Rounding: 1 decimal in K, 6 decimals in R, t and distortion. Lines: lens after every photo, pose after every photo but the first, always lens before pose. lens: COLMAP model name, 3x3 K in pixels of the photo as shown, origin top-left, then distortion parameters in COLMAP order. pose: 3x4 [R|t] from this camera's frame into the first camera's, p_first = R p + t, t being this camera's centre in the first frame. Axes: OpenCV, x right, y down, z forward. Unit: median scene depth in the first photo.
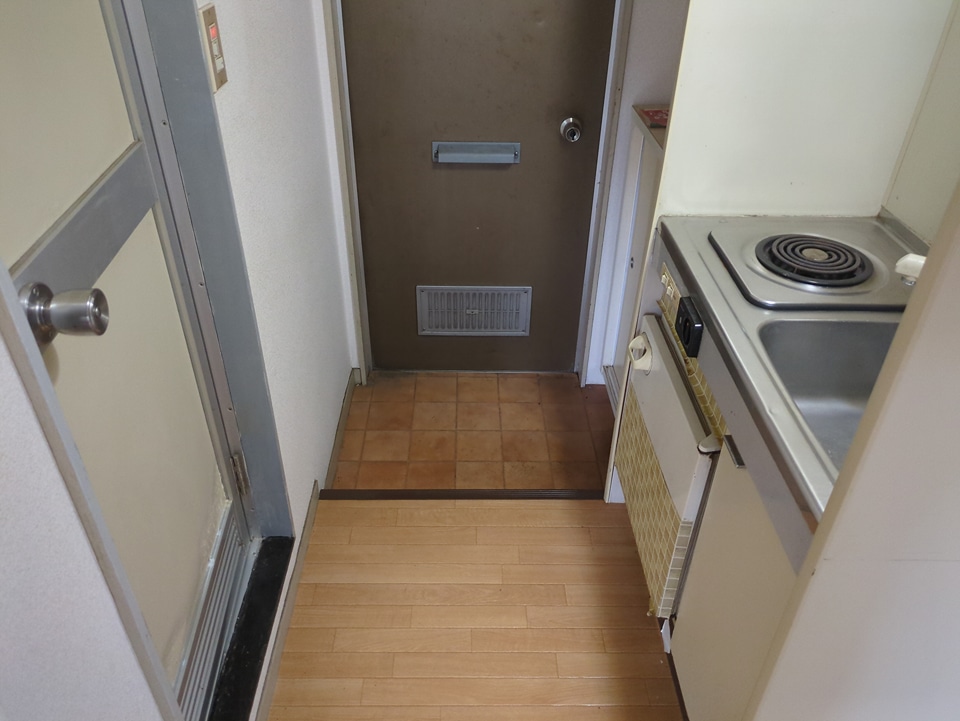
lens RADIAL K [[712.6, 0, 484.8], [0, 712.6, 358.0], [0, 0, 1]] dist [0.044947, -0.048196]
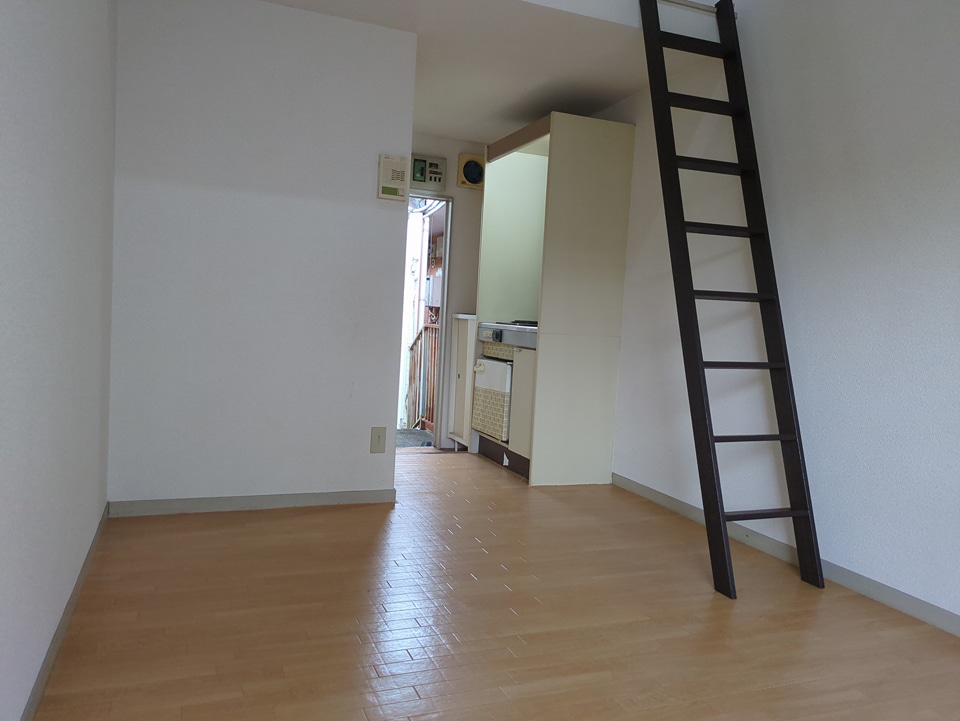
lens RADIAL K [[712.6, 0, 480.4], [0, 712.6, 364.6], [0, 0, 1]] dist [0.044947, -0.048196]
pose [[0.930903, 0.013347, 0.365024, -0.559592], [0.171859, 0.865806, -0.469941, 0.909104], [-0.322312, 0.500202, 0.803687, -0.885480]]
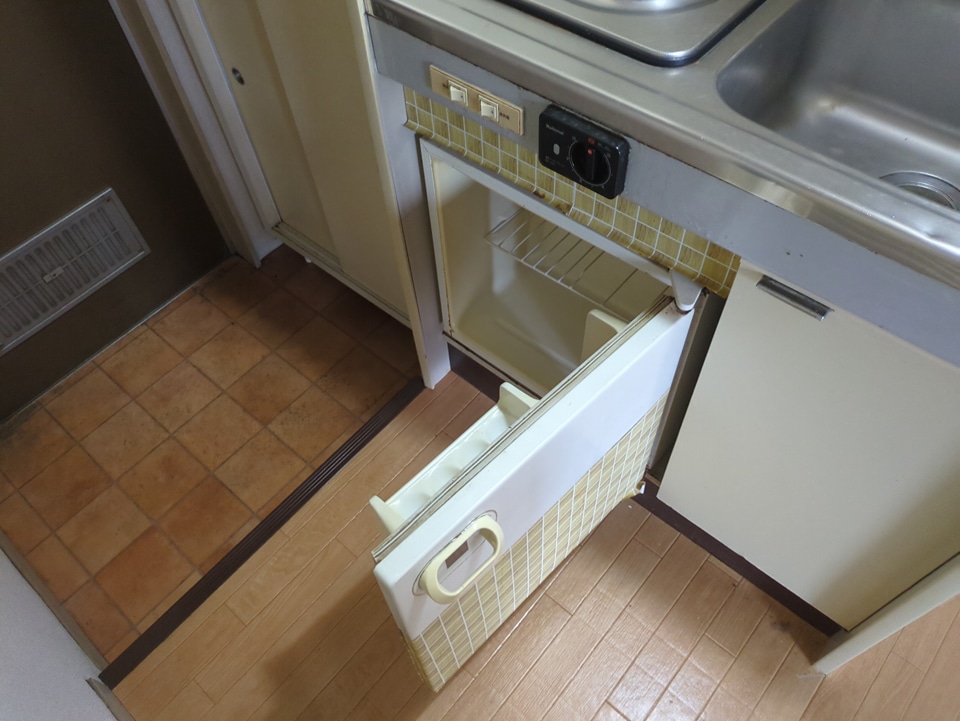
lens RADIAL K [[712.6, 0, 464.2], [0, 712.6, 370.7], [0, 0, 1]] dist [0.044947, -0.048196]
pose [[0.672001, -0.644695, 0.364394, -0.064337], [0.476740, 0.753149, 0.453305, -0.125354], [-0.566687, -0.130900, 0.813469, 0.304890]]
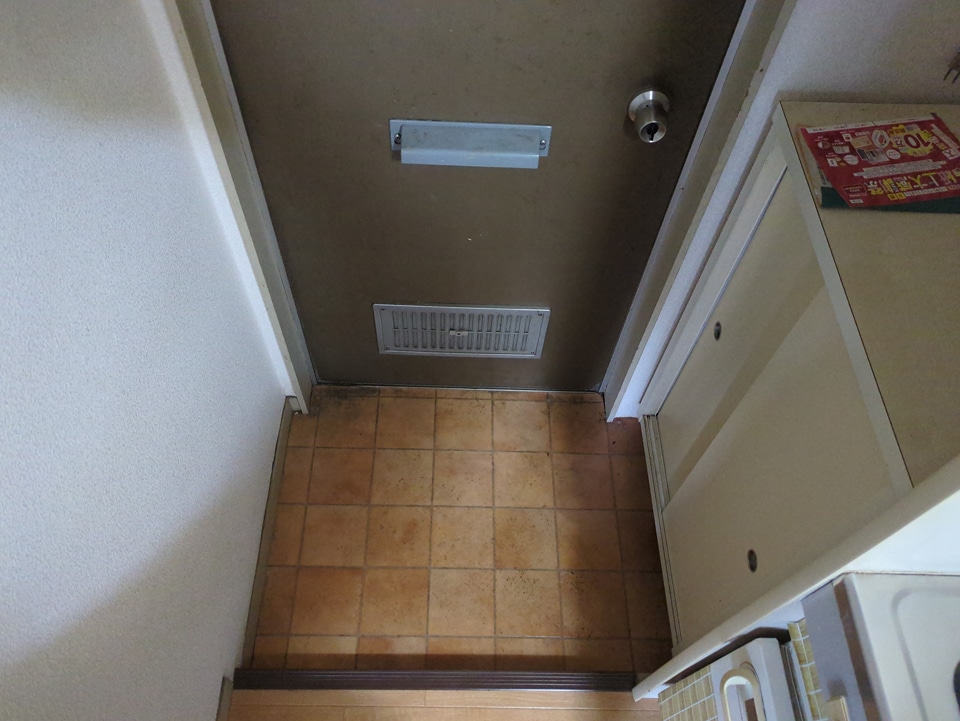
lens RADIAL K [[712.6, 0, 480.2], [0, 712.6, 368.5], [0, 0, 1]] dist [0.044947, -0.048196]
pose [[0.999361, 0.032548, 0.014773, -0.006690], [-0.035742, 0.914660, 0.402640, -0.332572], [-0.000407, -0.402911, 0.915239, 0.405029]]
